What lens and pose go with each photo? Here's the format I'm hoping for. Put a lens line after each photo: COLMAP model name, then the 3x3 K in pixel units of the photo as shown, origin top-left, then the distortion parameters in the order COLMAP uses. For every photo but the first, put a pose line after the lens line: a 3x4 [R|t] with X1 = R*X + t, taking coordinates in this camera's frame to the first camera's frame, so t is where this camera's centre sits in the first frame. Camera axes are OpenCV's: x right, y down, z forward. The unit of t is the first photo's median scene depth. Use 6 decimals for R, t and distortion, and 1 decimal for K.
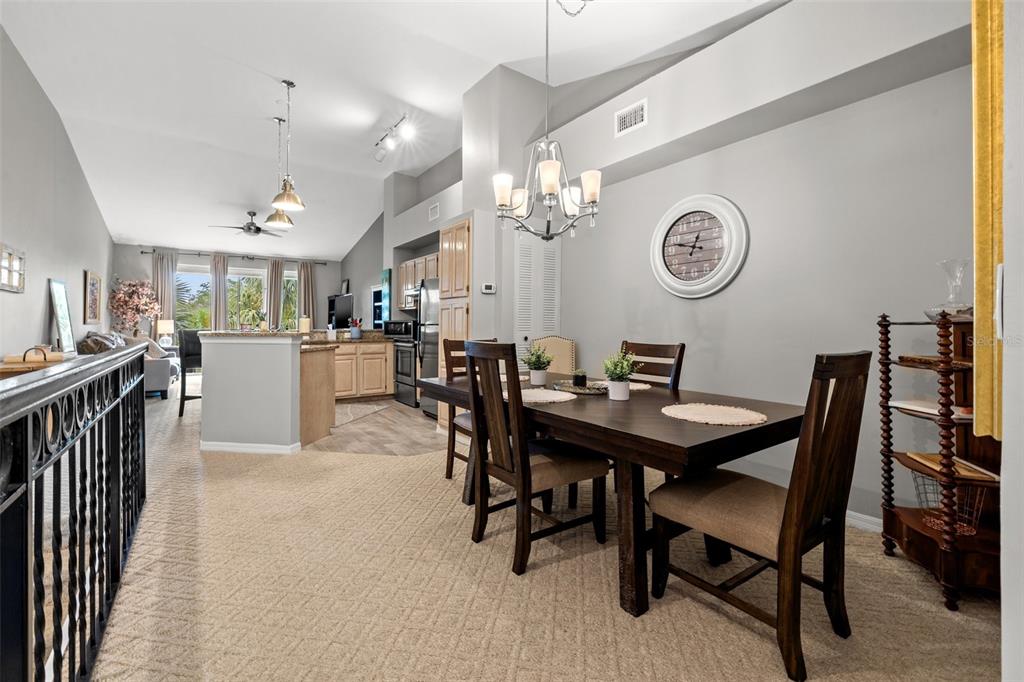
lens RADIAL K [[434.0, 0, 510.6], [0, 434.0, 324.5], [0, 0, 1]] dist [-0.000265, 0.000093]
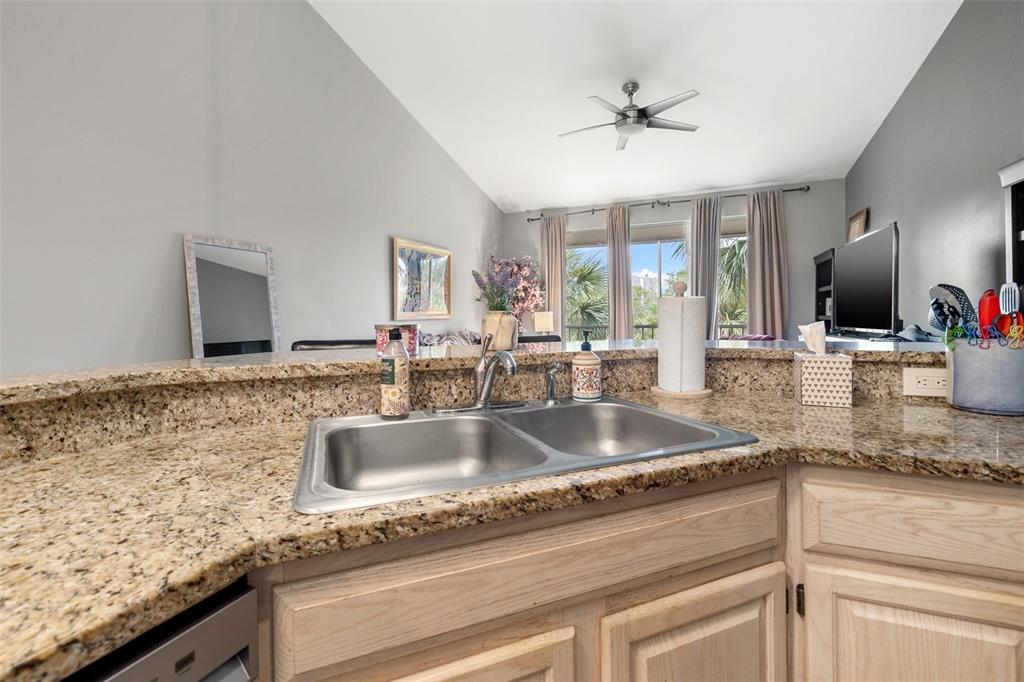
lens RADIAL K [[441.7, 0, 506.0], [0, 441.7, 316.8], [0, 0, 1]] dist [0.000816, 0.000268]
pose [[0.527226, -0.004634, -0.849713, -0.257923], [0.010200, 0.999948, 0.000876, -0.003726], [0.849664, -0.009129, 0.527245, 0.627453]]
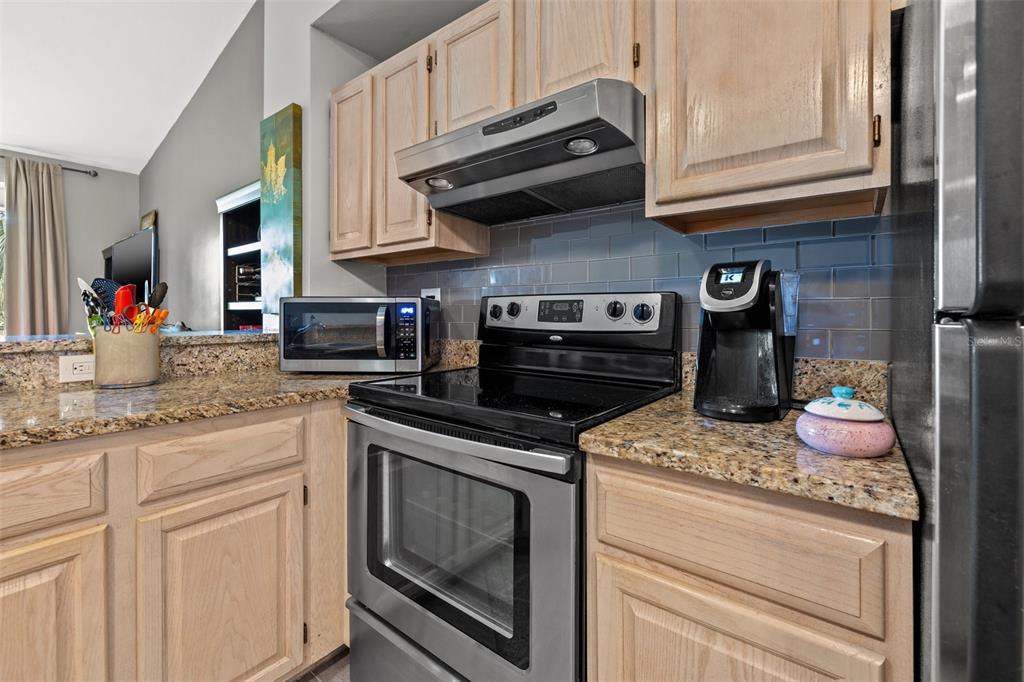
lens RADIAL K [[441.7, 0, 506.0], [0, 441.7, 316.8], [0, 0, 1]] dist [0.000816, 0.000268]
pose [[0.963236, 0.000360, 0.268656, -0.203599], [-0.001364, 0.999993, 0.003551, 0.000651], [-0.268653, -0.003787, 0.963230, 0.630446]]
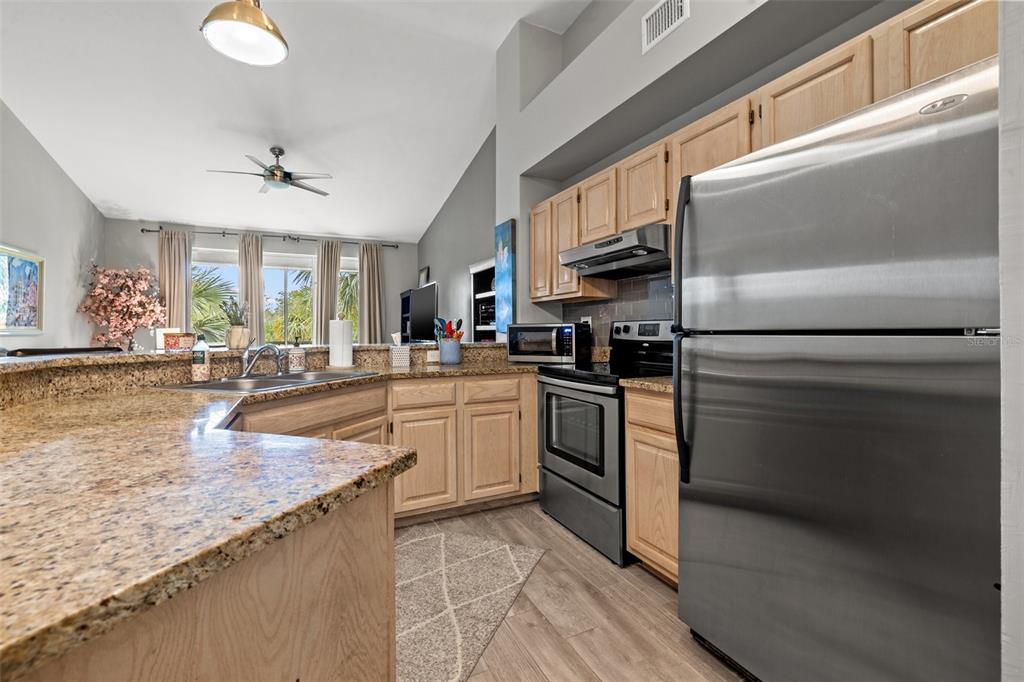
lens RADIAL K [[432.0, 0, 508.3], [0, 432.0, 331.3], [0, 0, 1]] dist [-0.001879, 0.000056]
pose [[0.986172, -0.007586, -0.165549, -0.182178], [0.007374, 0.999971, -0.001897, -0.000300], [0.165559, 0.000650, 0.986200, 0.462790]]
